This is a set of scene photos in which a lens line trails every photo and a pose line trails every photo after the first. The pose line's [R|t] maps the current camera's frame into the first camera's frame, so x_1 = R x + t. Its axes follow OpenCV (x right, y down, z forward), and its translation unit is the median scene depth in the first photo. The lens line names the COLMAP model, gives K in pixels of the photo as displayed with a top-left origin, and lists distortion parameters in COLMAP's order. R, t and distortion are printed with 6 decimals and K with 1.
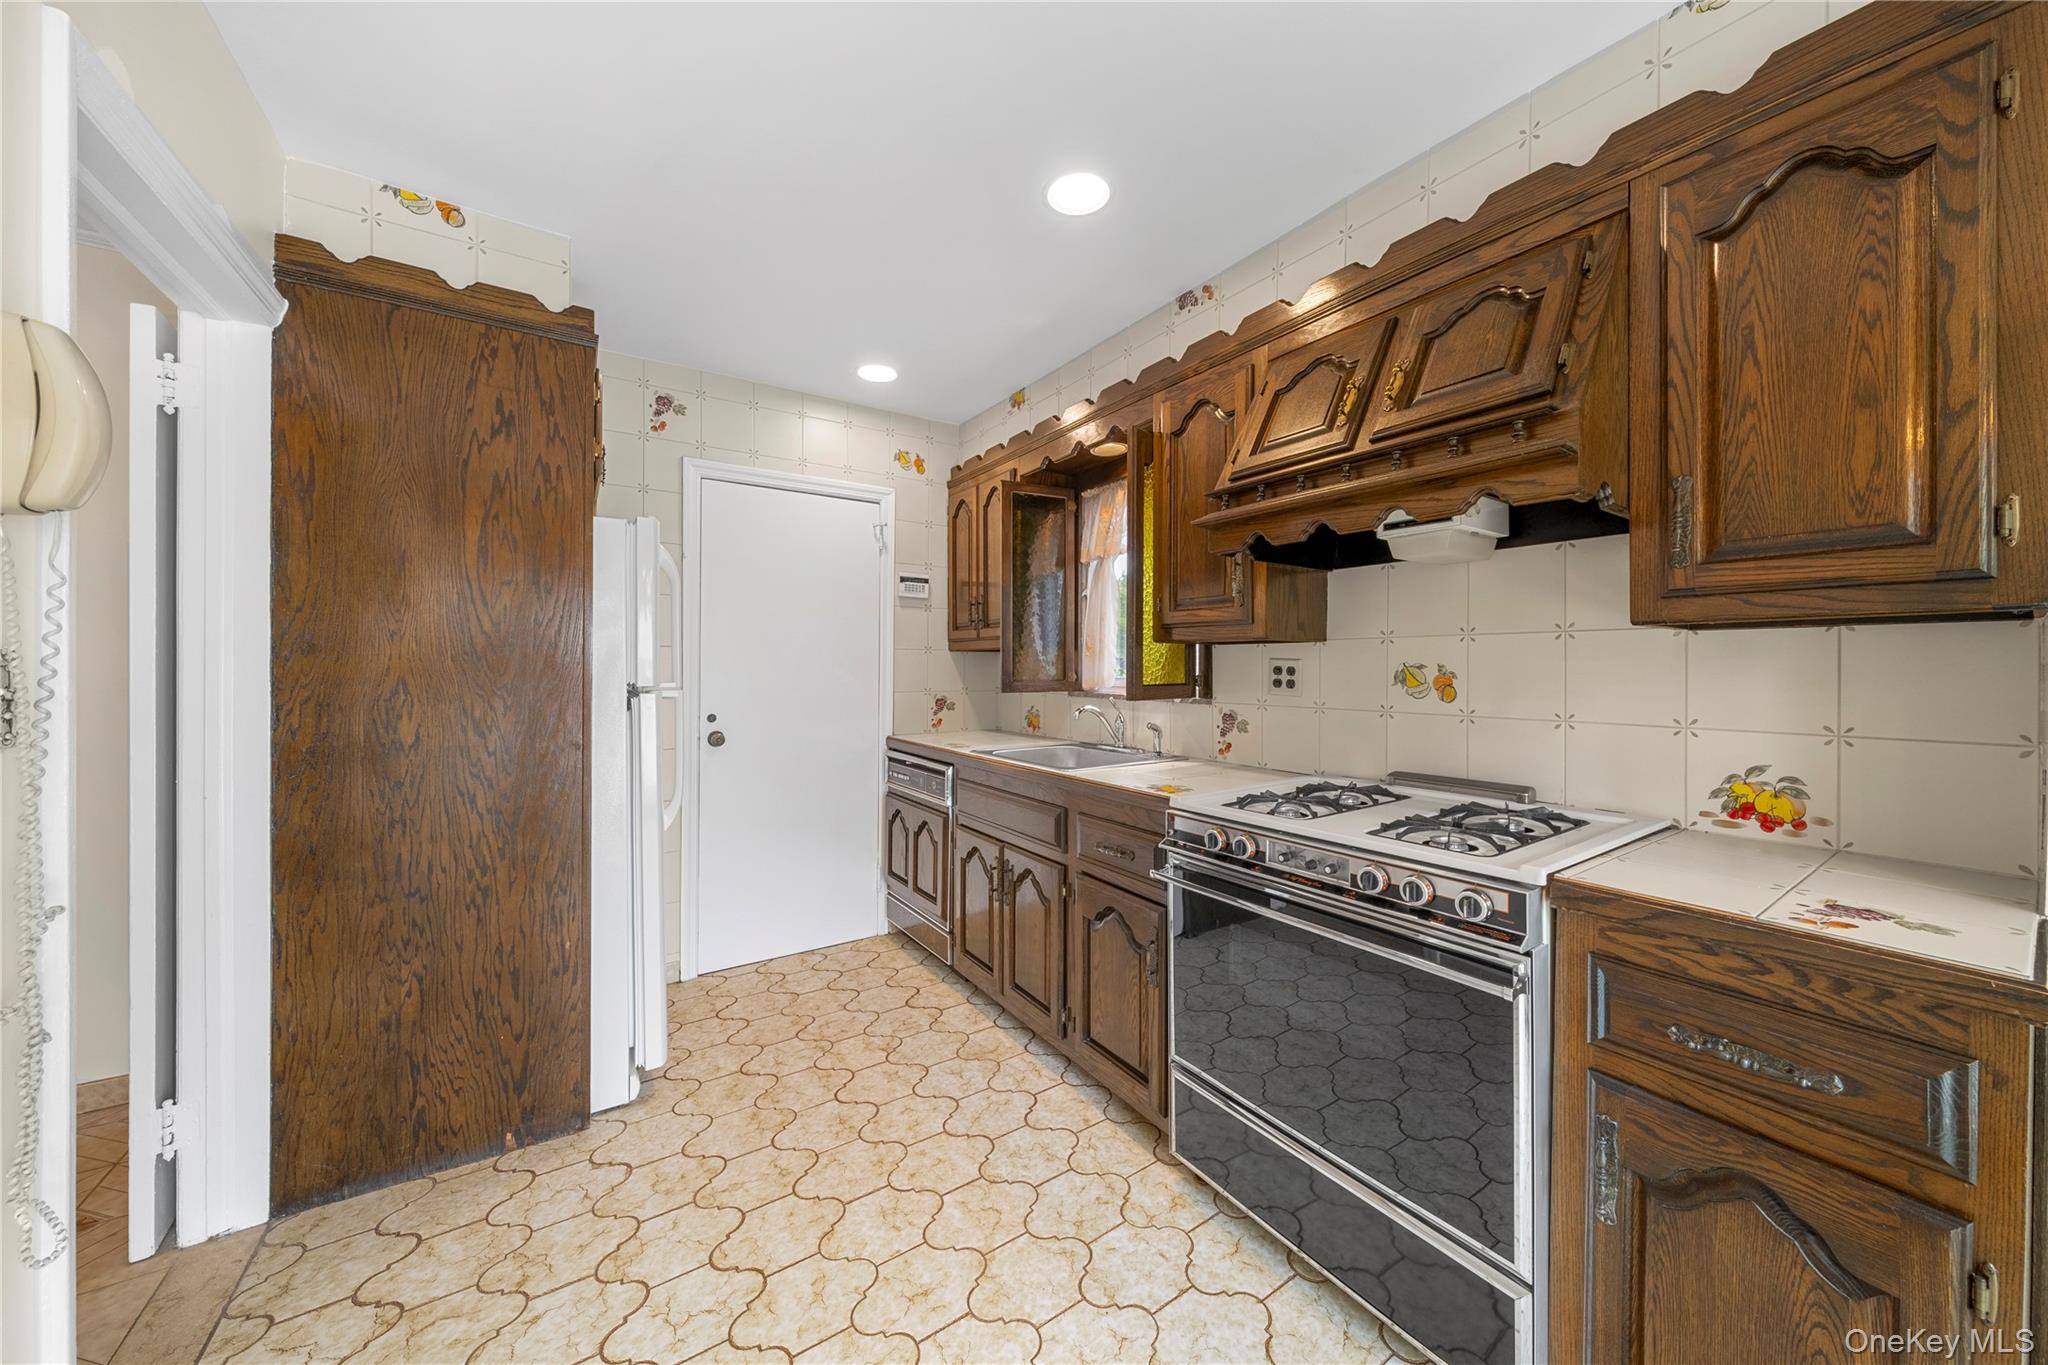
lens RADIAL K [[700.5, 0, 1020.8], [0, 700.5, 667.4], [0, 0, 1]] dist [-0.004090, -0.000278]
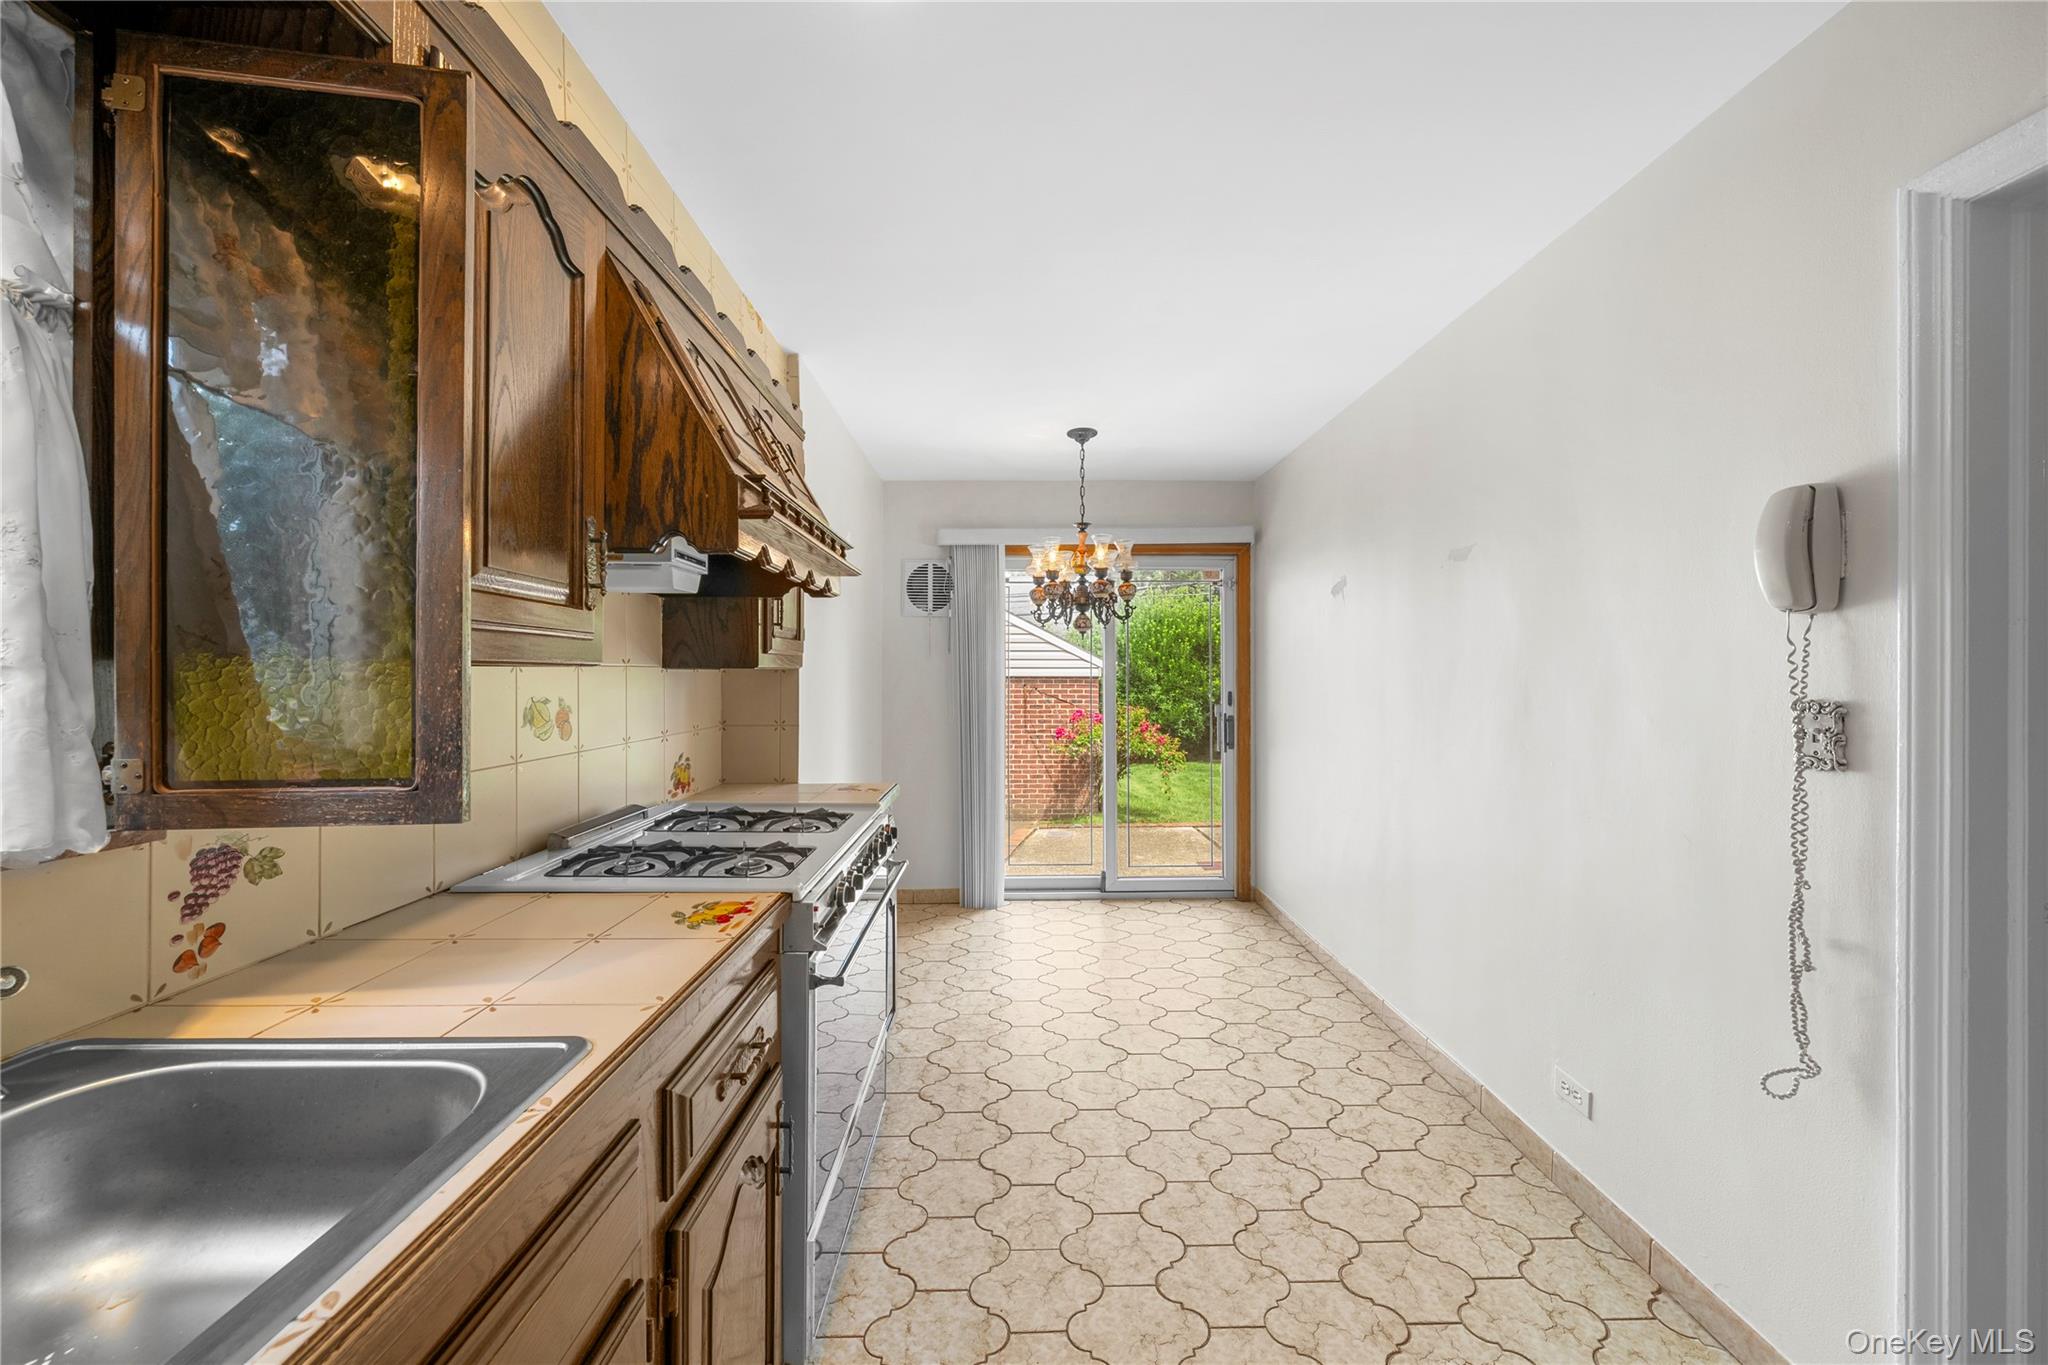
lens RADIAL K [[700.5, 0, 1033.8], [0, 700.5, 674.3], [0, 0, 1]] dist [-0.004090, -0.000278]
pose [[-0.853700, -0.006070, 0.520729, -0.341562], [-0.004212, 0.999980, 0.004750, -0.038354], [-0.520748, 0.001862, -0.853709, 1.373539]]
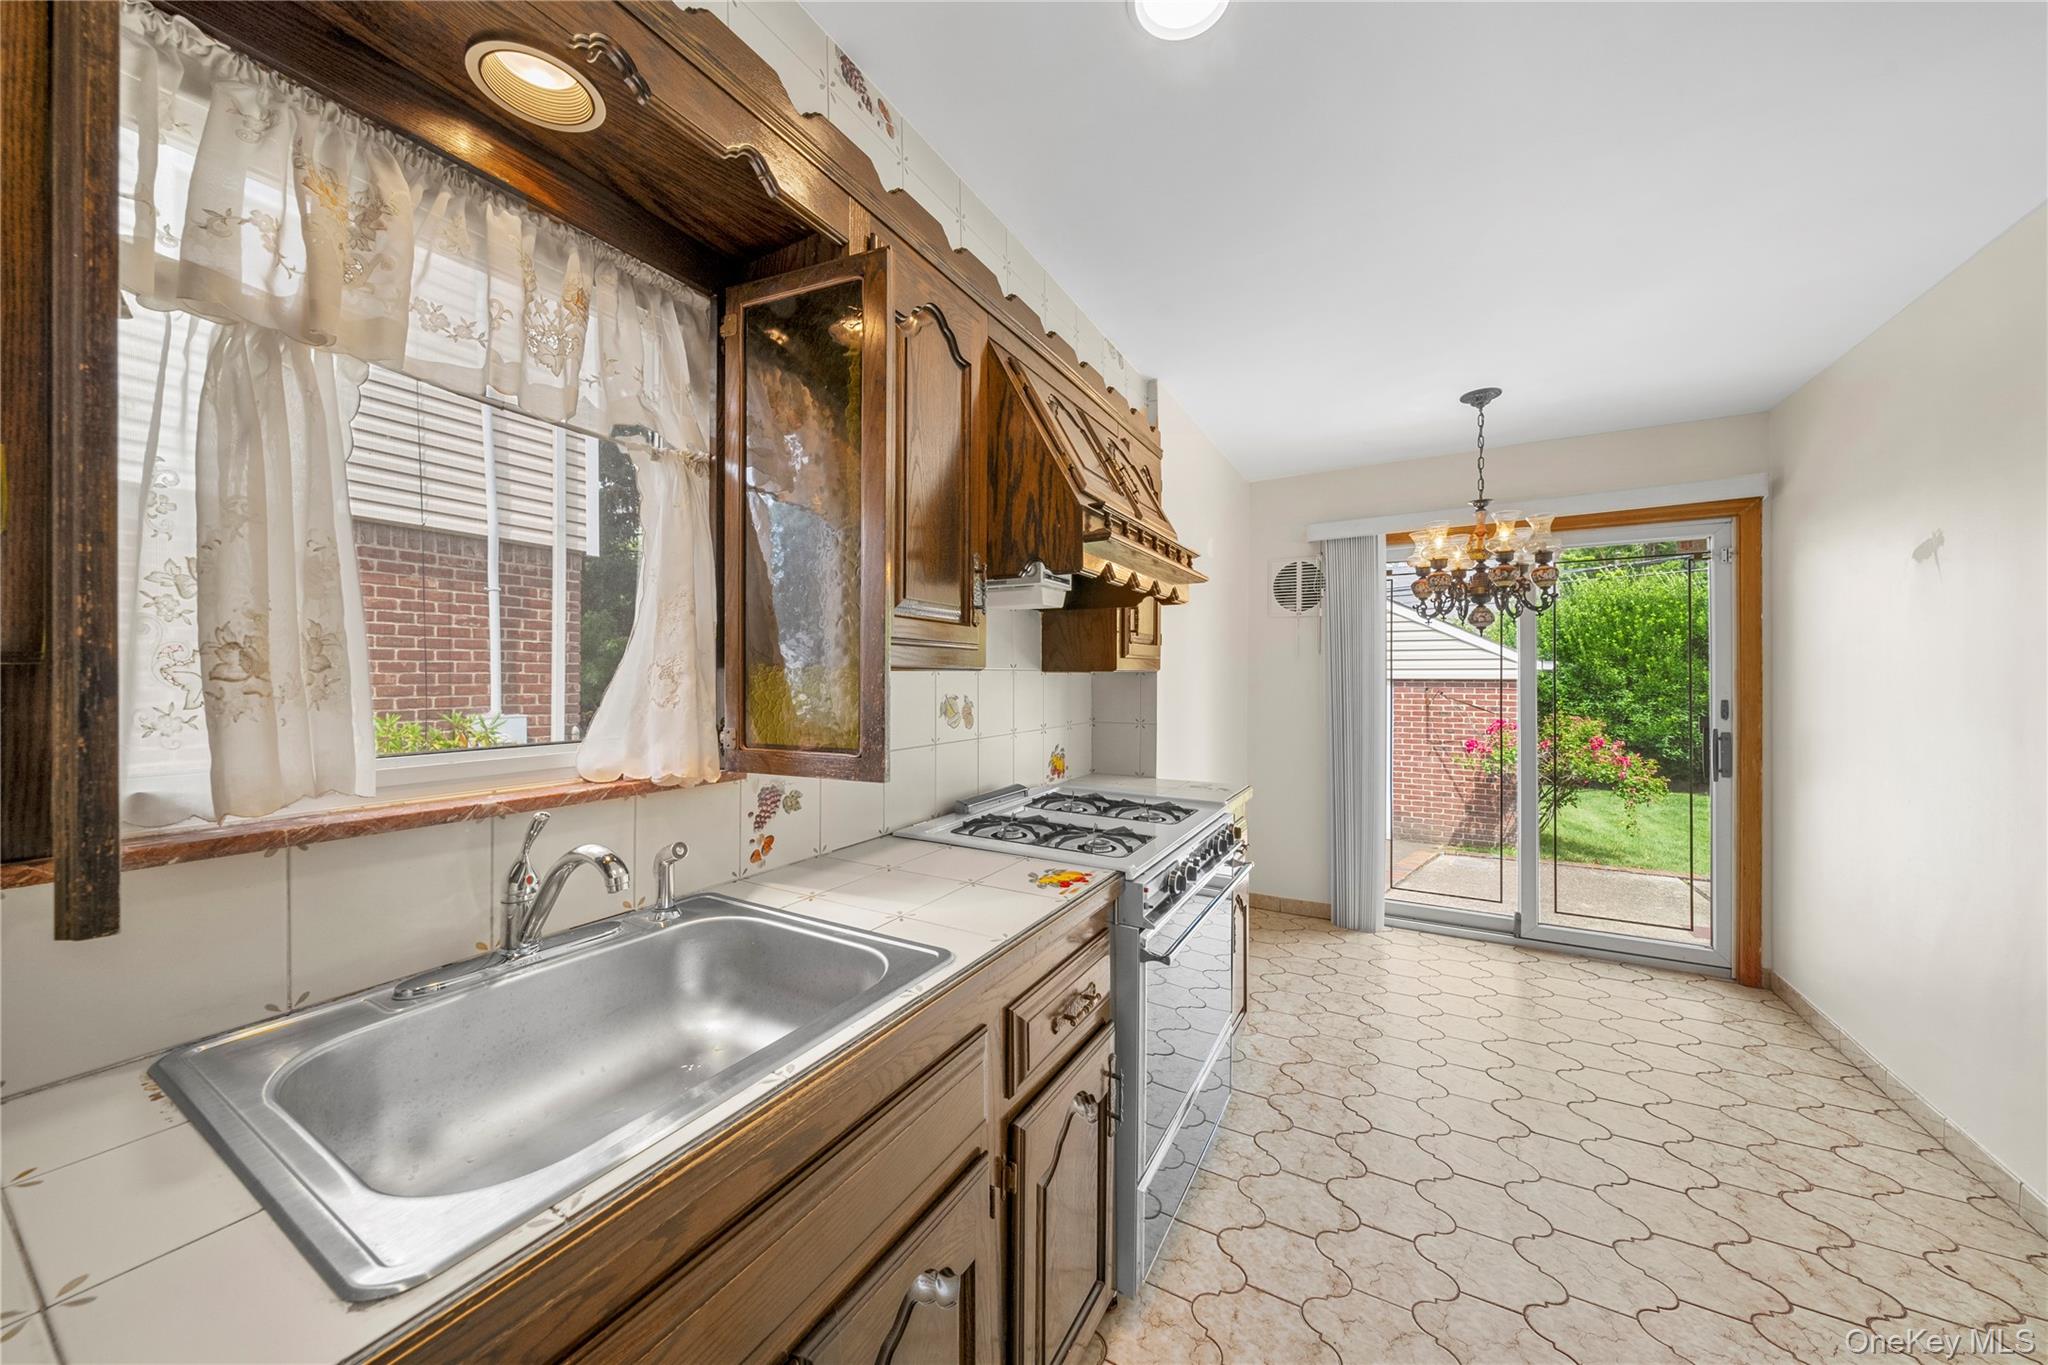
lens RADIAL K [[700.5, 0, 1037.3], [0, 700.5, 675.6], [0, 0, 1]] dist [-0.004090, -0.000278]
pose [[-0.465450, -0.005283, 0.885059, -0.416046], [-0.001520, 0.999985, 0.005170, -0.039389], [-0.885073, 0.001061, -0.465451, 1.354626]]
